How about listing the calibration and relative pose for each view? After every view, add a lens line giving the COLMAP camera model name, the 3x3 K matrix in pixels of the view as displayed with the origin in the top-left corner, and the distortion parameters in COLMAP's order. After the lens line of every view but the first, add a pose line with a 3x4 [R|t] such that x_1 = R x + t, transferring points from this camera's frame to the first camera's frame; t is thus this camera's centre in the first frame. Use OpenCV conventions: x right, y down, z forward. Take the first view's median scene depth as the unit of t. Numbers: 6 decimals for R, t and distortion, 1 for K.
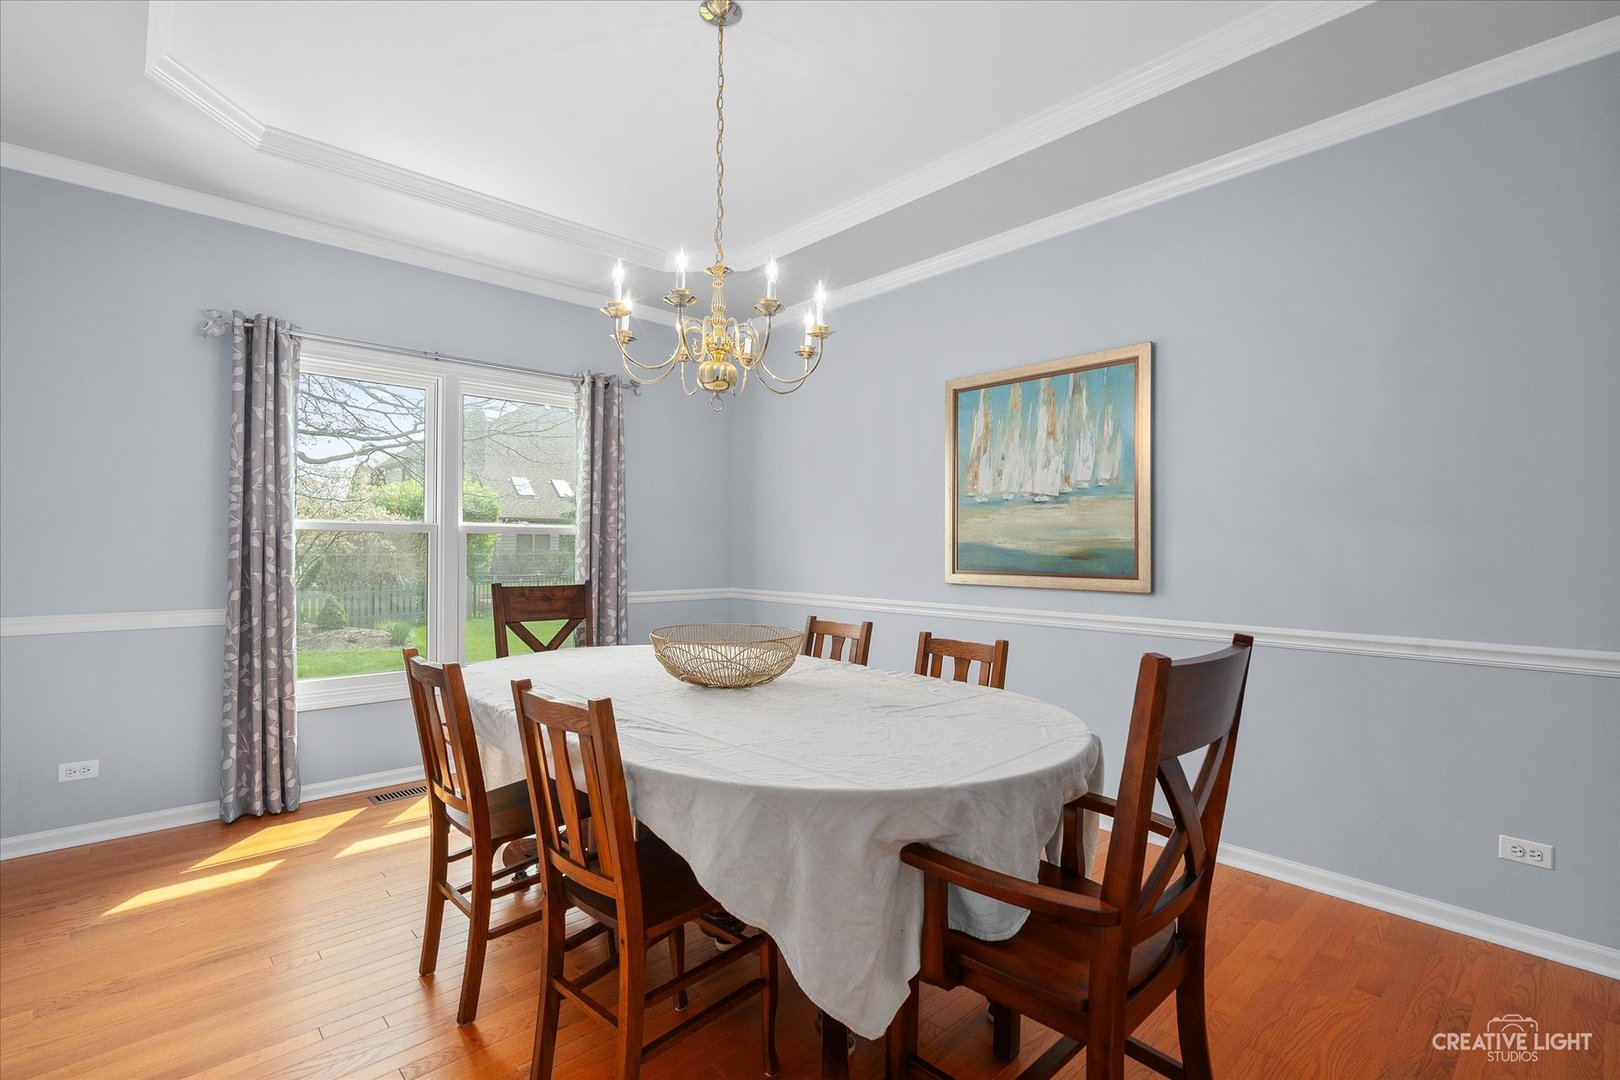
lens RADIAL K [[745.2, 0, 821.1], [0, 745.2, 535.4], [0, 0, 1]] dist [-0.005163, -0.000083]
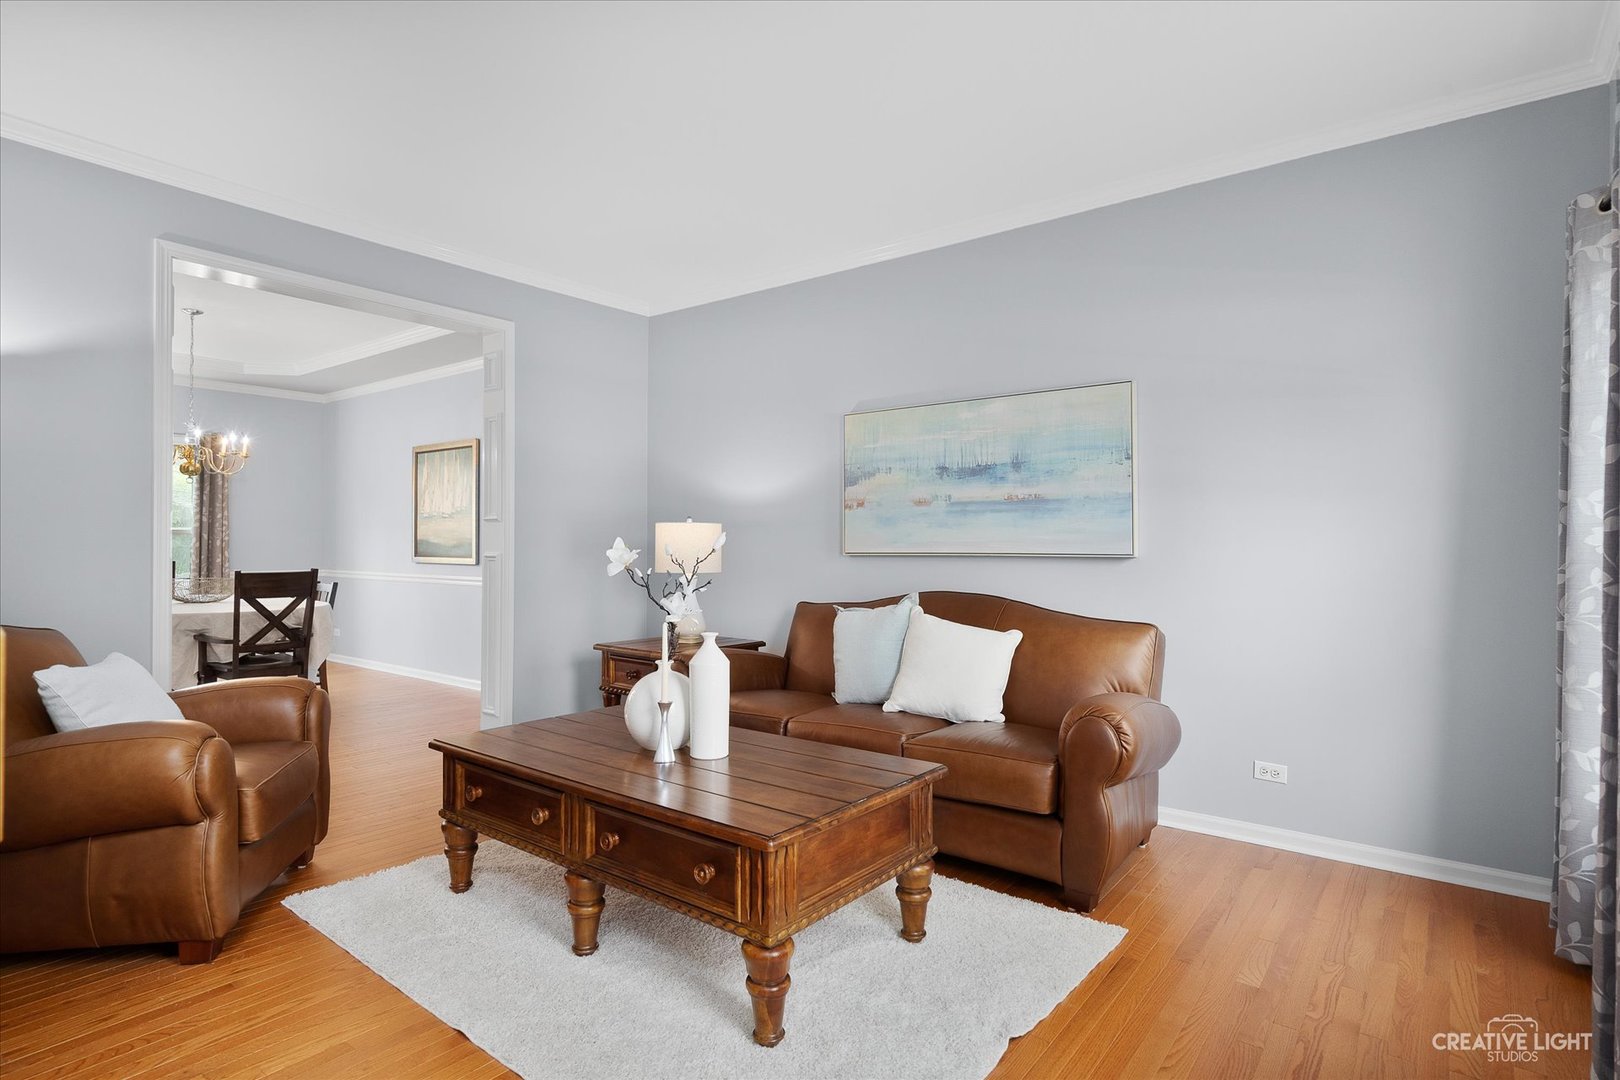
lens RADIAL K [[828.9, 0, 818.9], [0, 828.9, 545.4], [0, 0, 1]] dist [0.003341, 0.001170]
pose [[0.988228, 0.002690, 0.152963, 0.717914], [-0.003904, 0.999963, 0.007634, 0.004006], [-0.152937, -0.008141, 0.988202, -0.943119]]
